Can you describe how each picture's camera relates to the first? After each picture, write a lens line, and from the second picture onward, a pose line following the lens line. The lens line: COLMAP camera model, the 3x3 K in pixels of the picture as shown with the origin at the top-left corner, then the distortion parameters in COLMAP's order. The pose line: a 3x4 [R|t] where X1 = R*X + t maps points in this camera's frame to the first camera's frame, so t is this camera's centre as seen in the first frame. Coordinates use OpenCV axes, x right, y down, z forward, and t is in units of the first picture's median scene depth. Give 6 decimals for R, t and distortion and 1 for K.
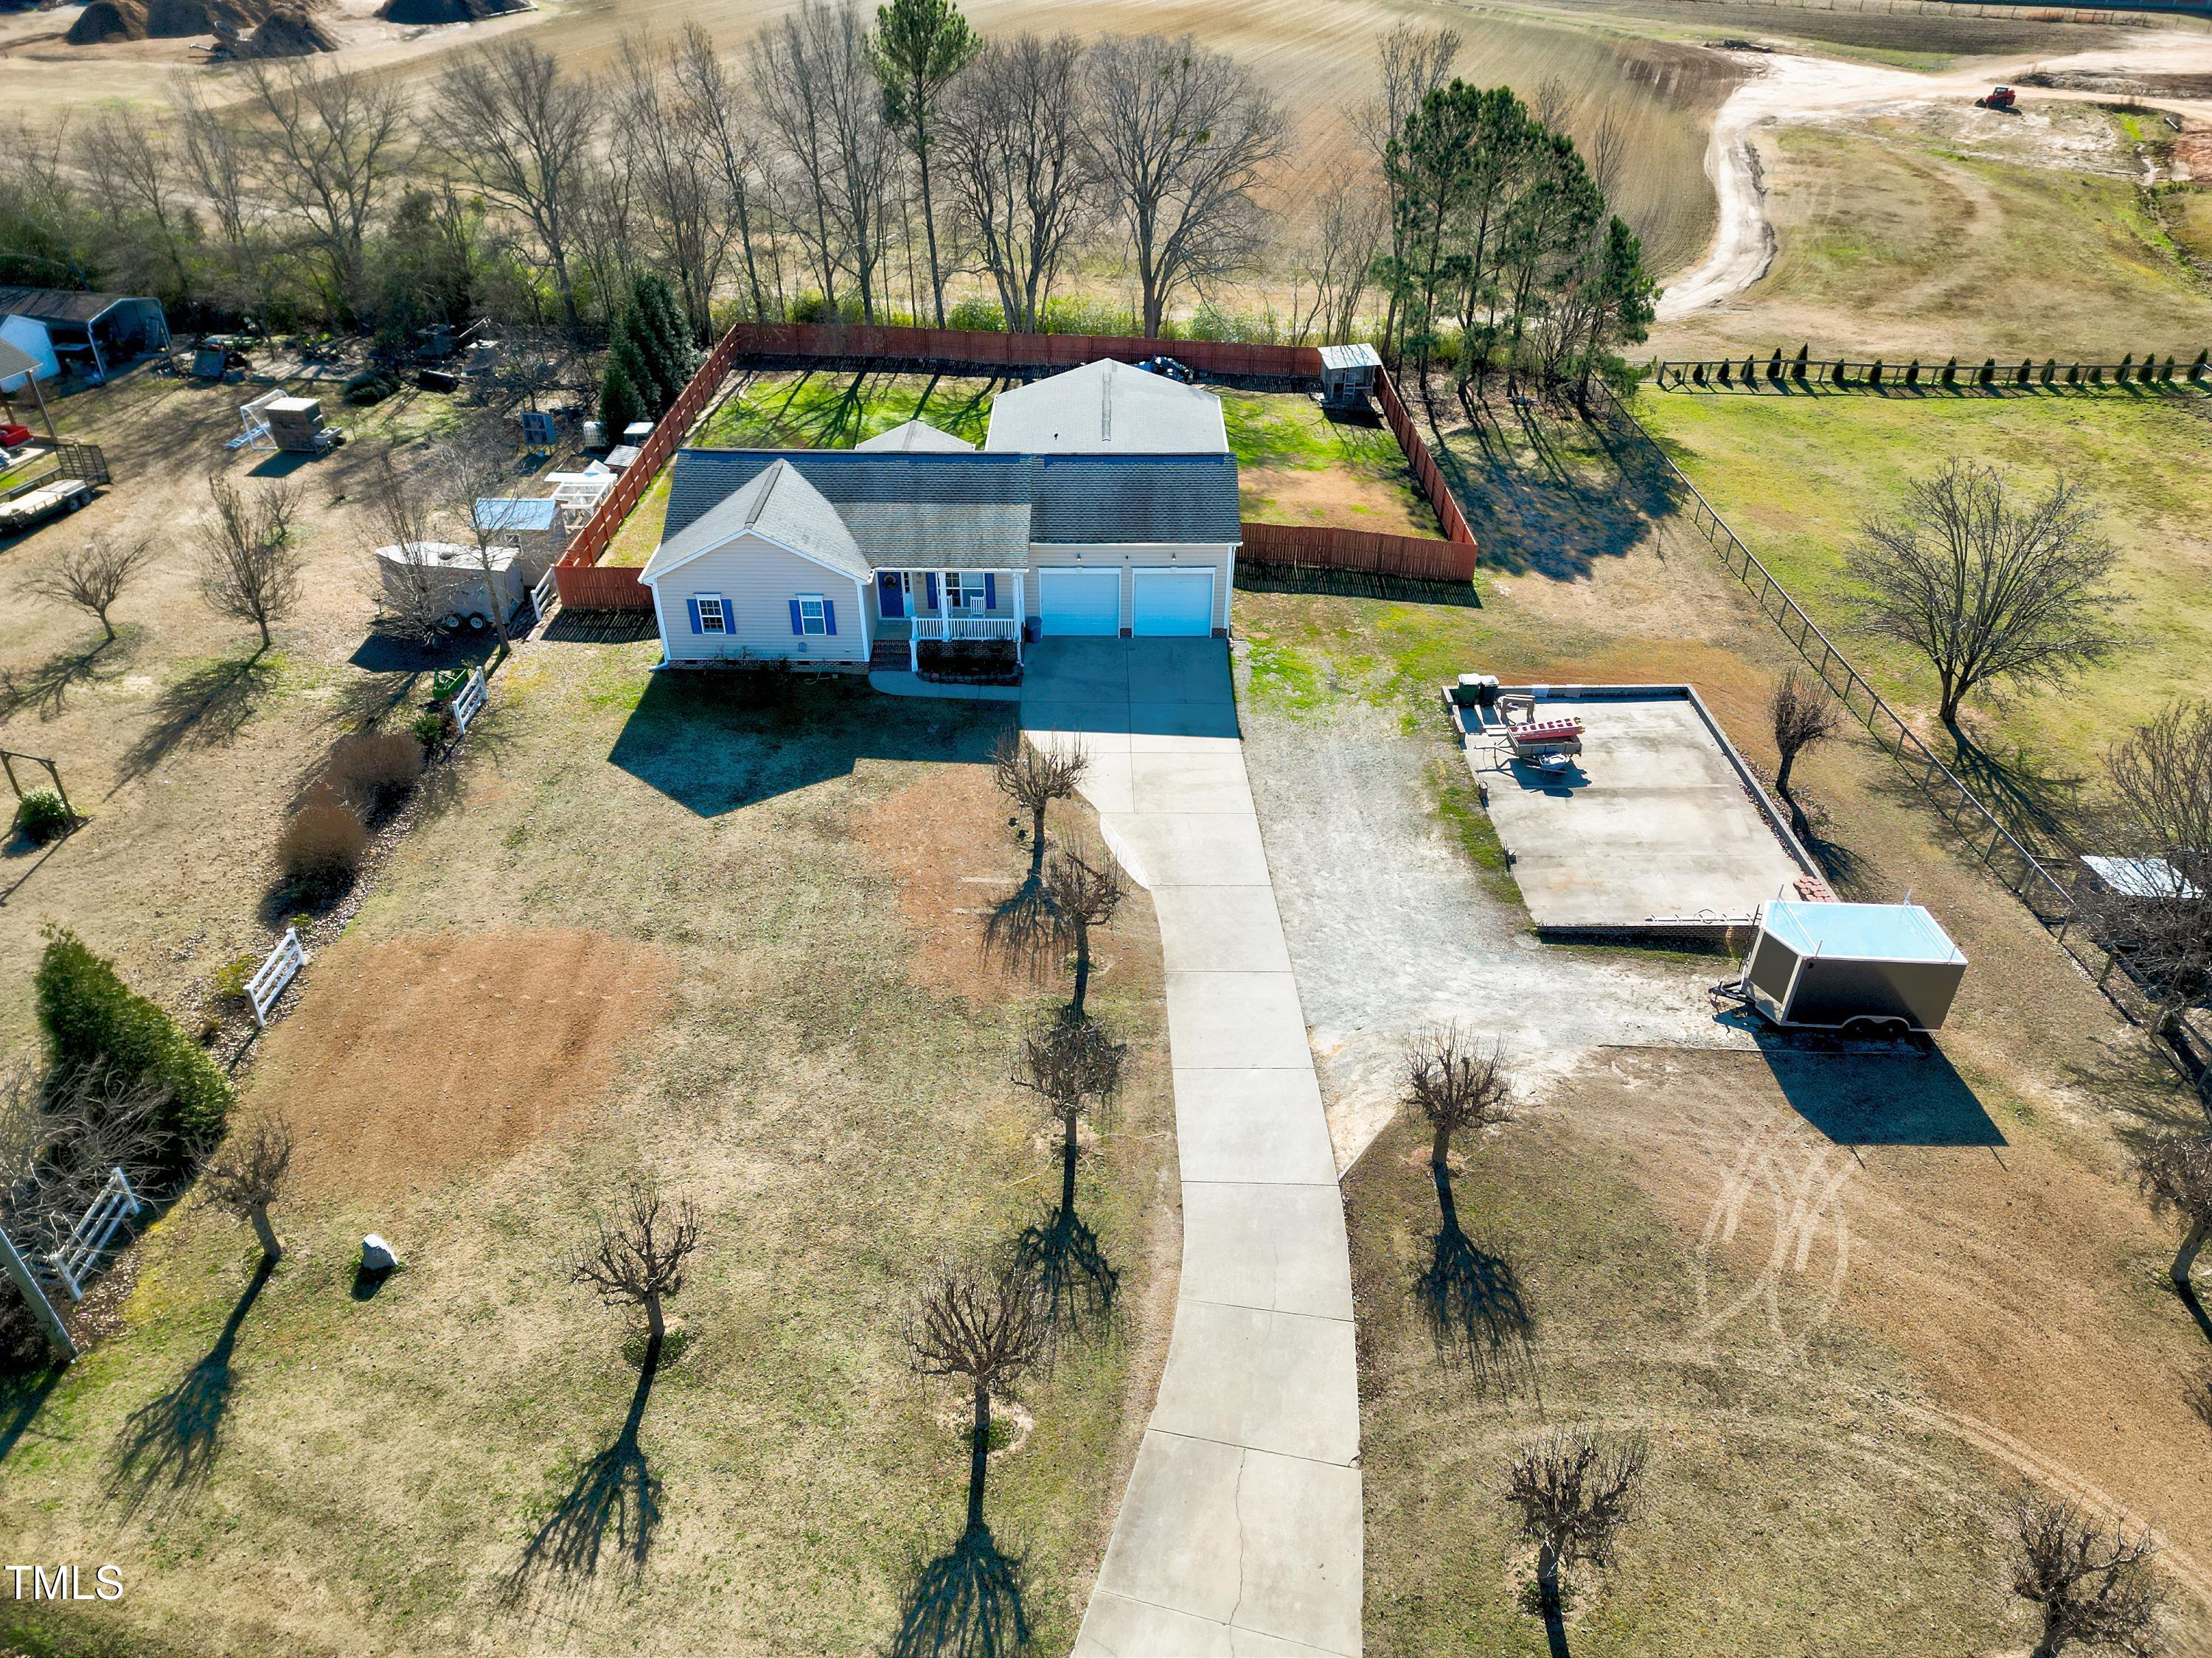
lens RADIAL K [[1531.1, 0, 1108.5], [0, 1531.1, 832.2], [0, 0, 1]] dist [0.076331, -0.069379]
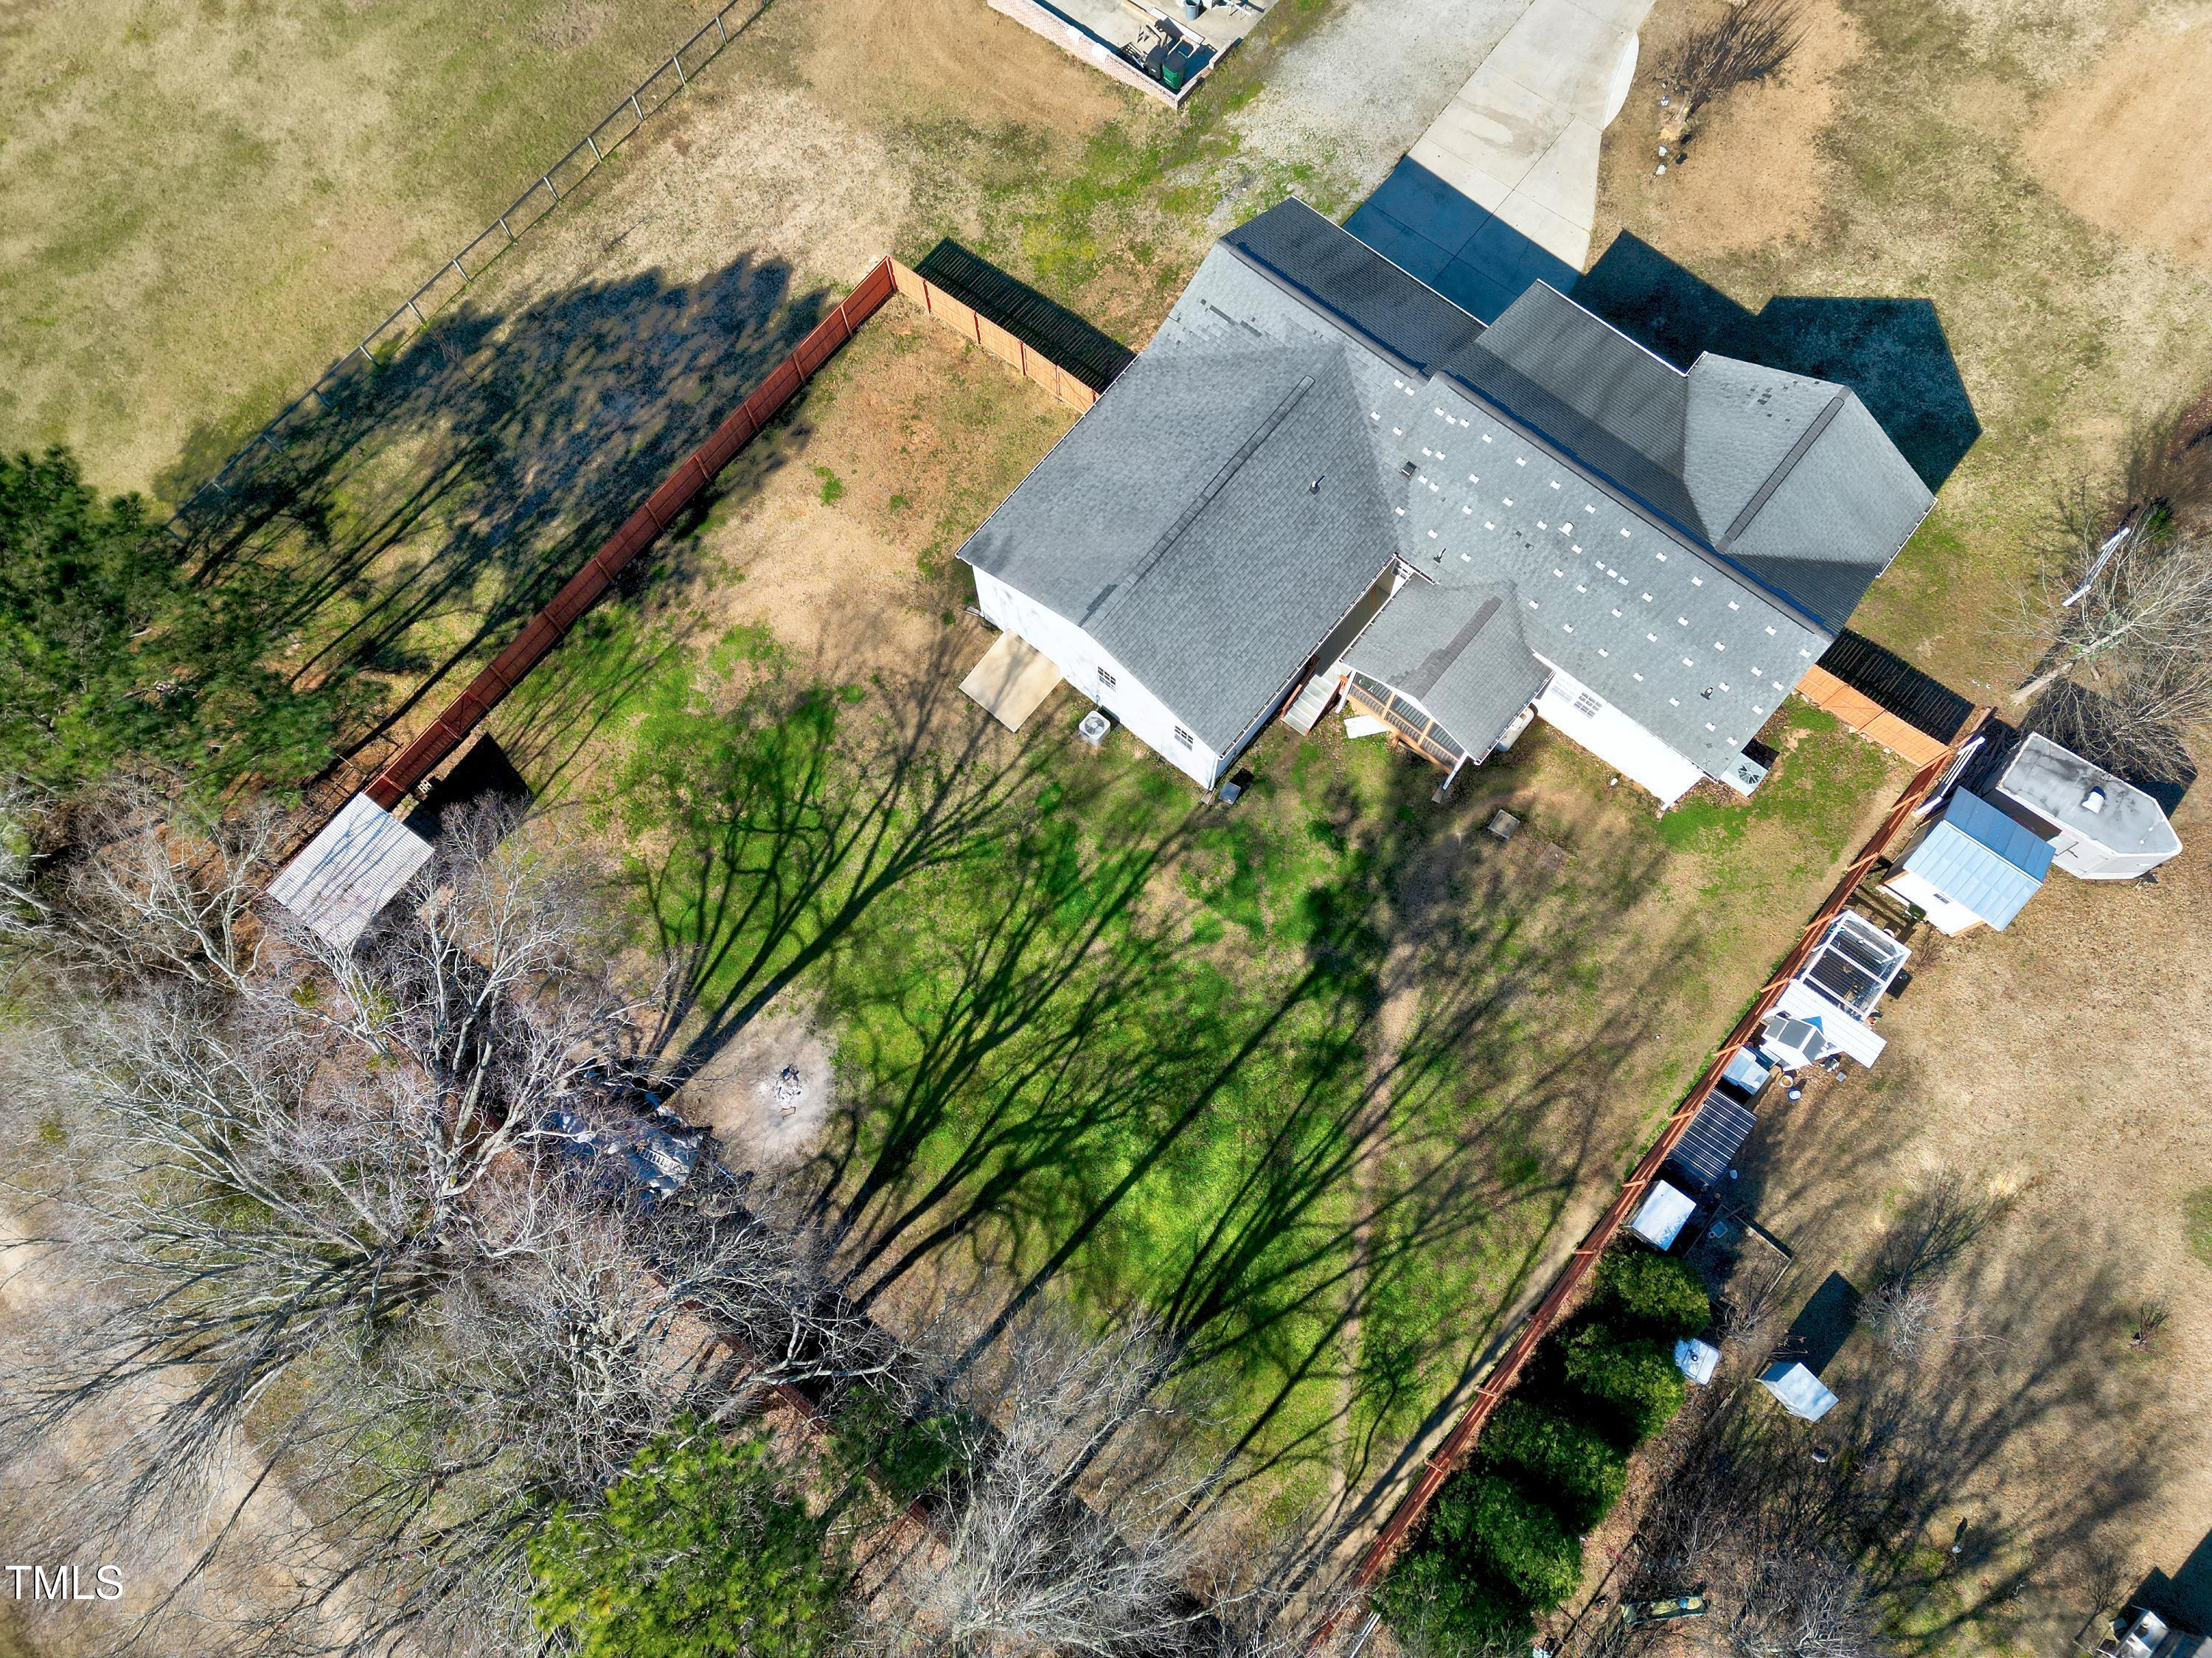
lens RADIAL K [[1531.1, 0, 1108.5], [0, 1531.1, 832.2], [0, 0, 1]] dist [0.076331, -0.069379]
pose [[-0.773160, -0.605975, 0.187130, -0.219882], [0.357604, -0.172861, 0.917735, -1.122156], [-0.523777, 0.776475, 0.350348, 1.063123]]
